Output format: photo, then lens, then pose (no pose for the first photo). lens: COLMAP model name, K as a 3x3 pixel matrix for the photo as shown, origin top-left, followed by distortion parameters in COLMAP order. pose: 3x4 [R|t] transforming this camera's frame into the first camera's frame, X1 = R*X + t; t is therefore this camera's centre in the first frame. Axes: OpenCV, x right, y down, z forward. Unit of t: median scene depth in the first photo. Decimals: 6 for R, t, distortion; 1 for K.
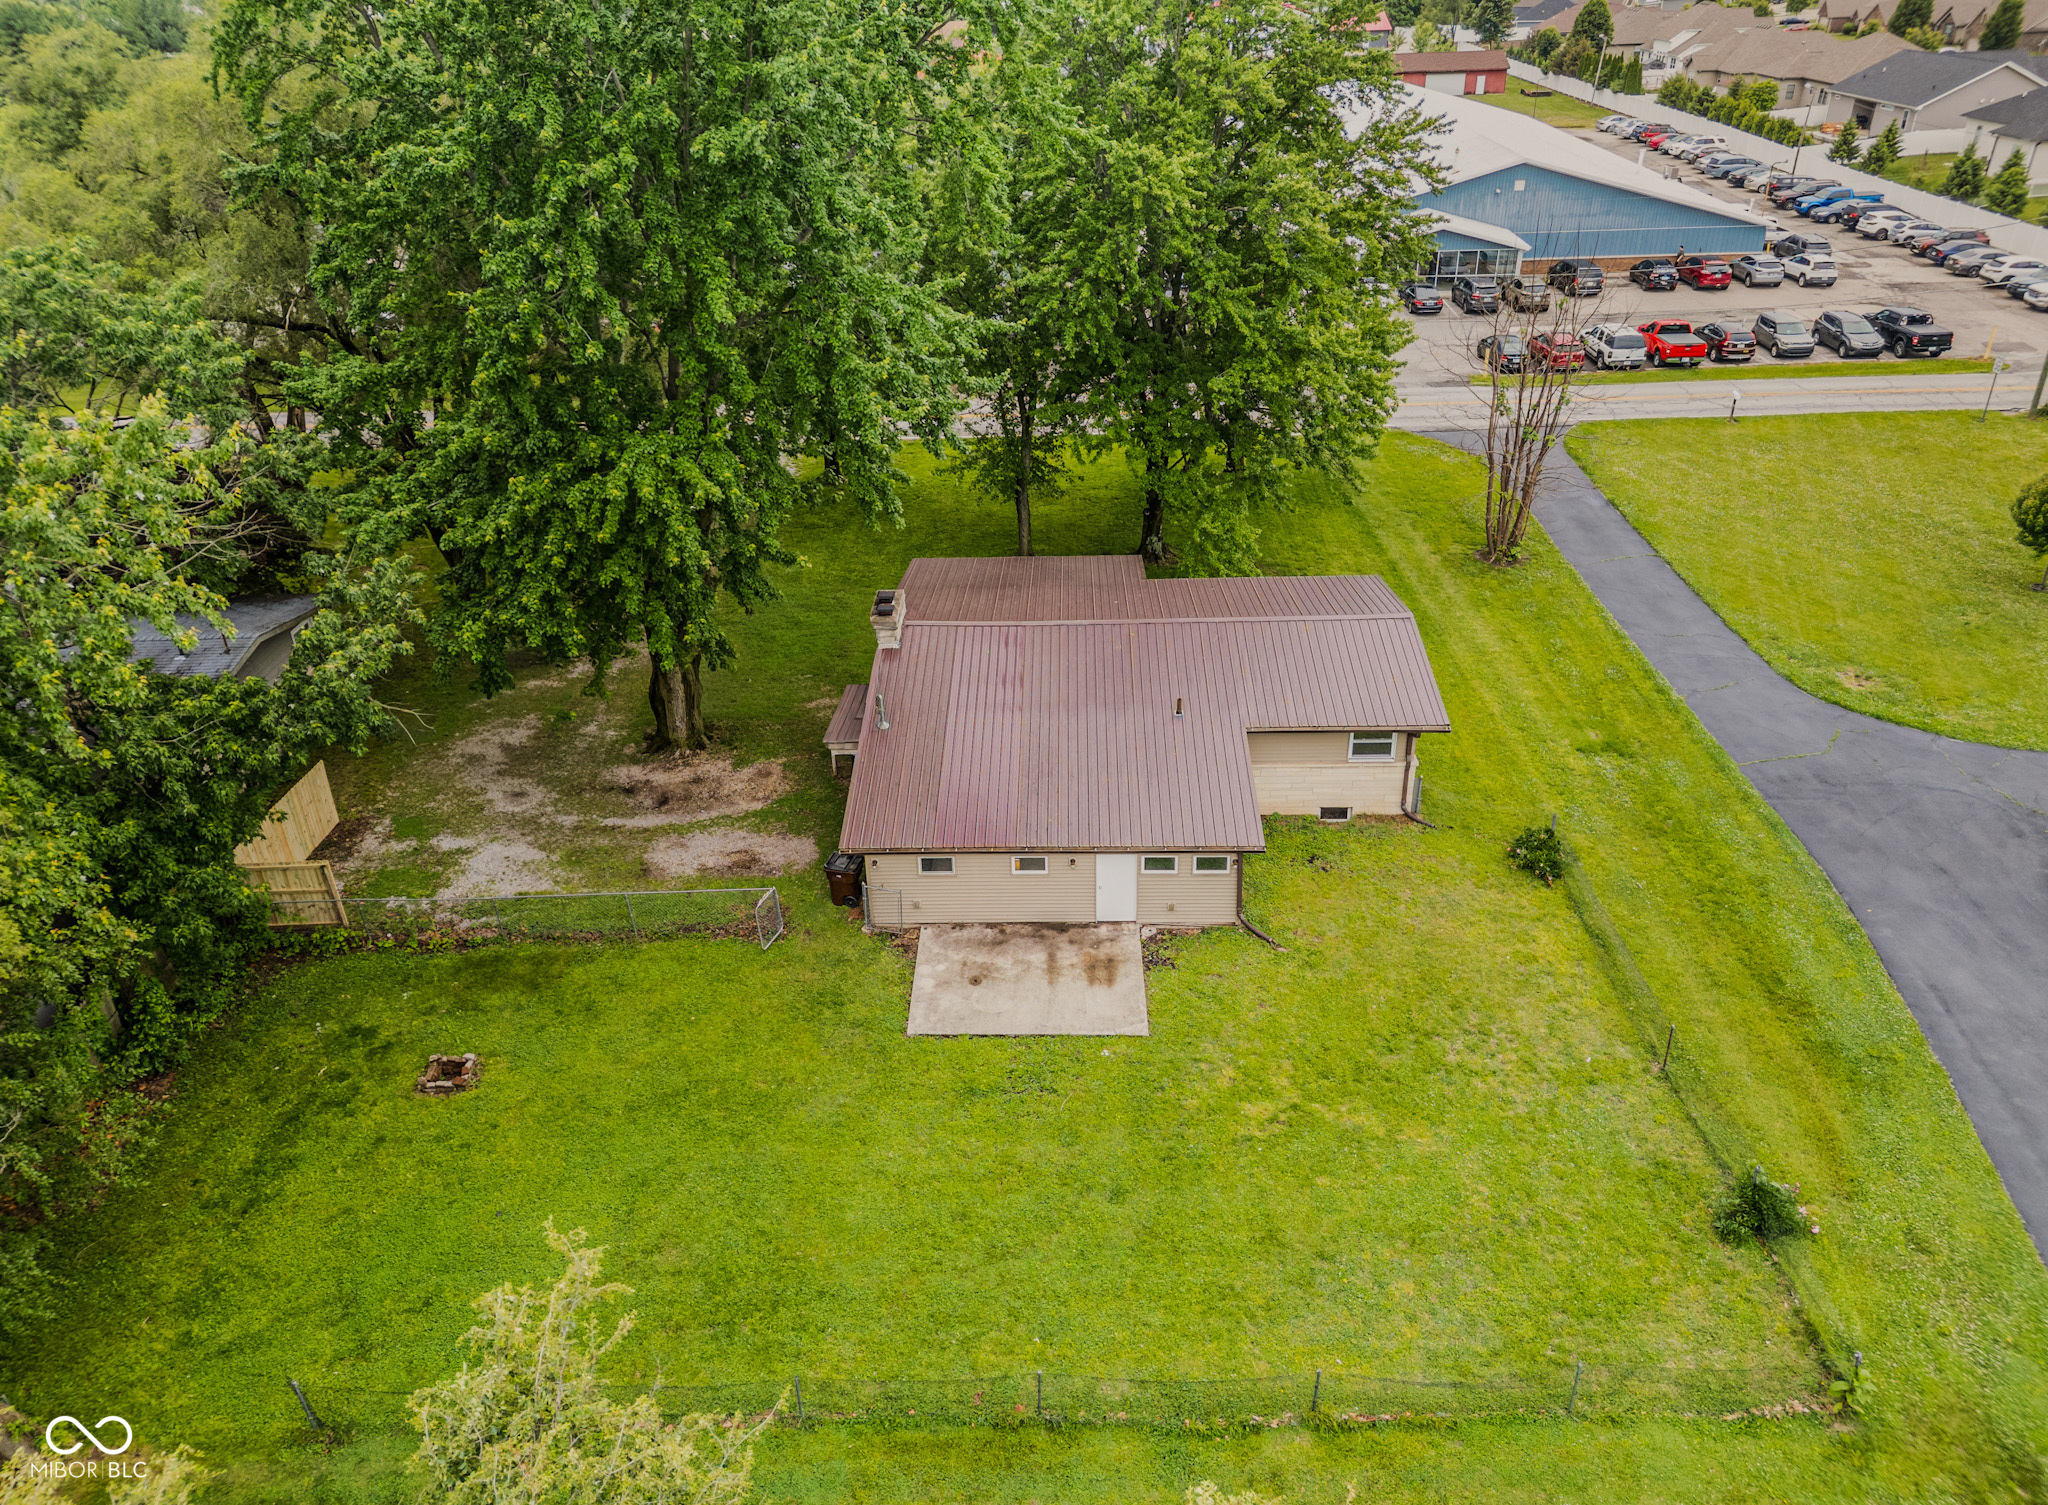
lens RADIAL K [[1483.6, 0, 1024.0], [0, 1483.6, 752.5], [0, 0, 1]] dist [0.001938, 0.000816]
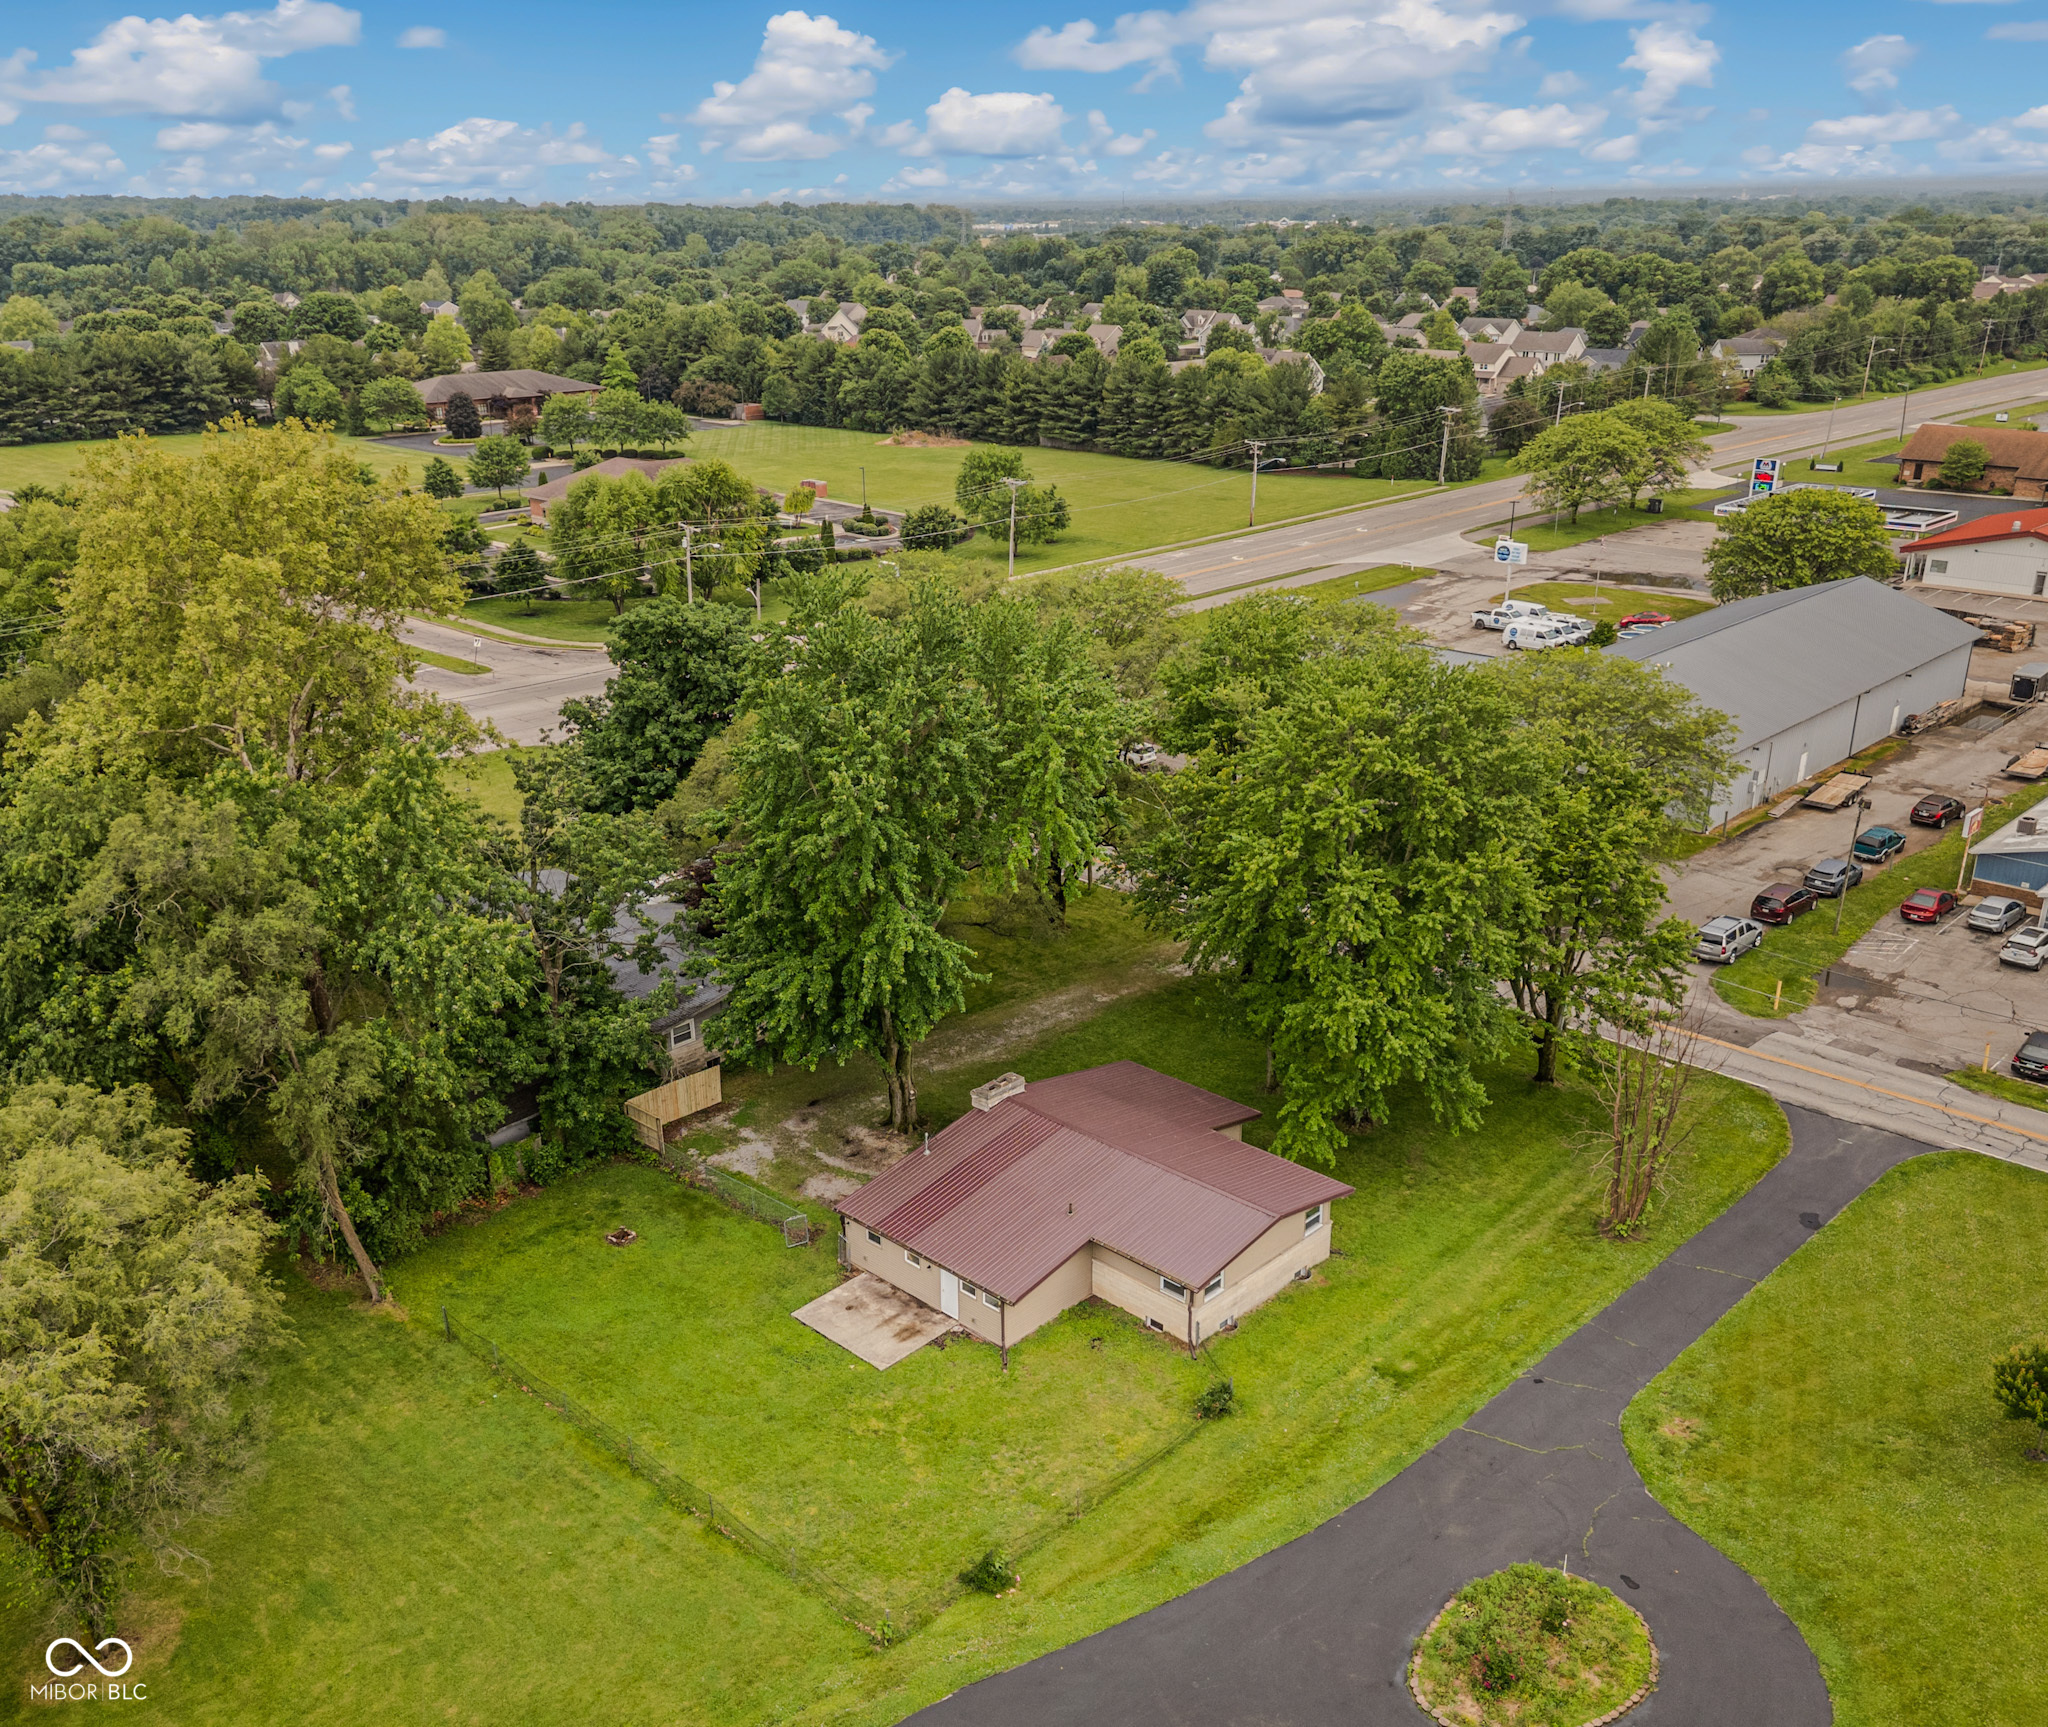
lens RADIAL K [[1906.4, 0, 1024.0], [0, 1906.4, 863.5], [0, 0, 1]] dist [-0.000034, -0.000844]
pose [[0.739003, 0.251381, -0.625046, 1.307895], [-0.337409, 0.941137, -0.020417, -0.336198], [0.583121, 0.225984, 0.780321, -0.679349]]
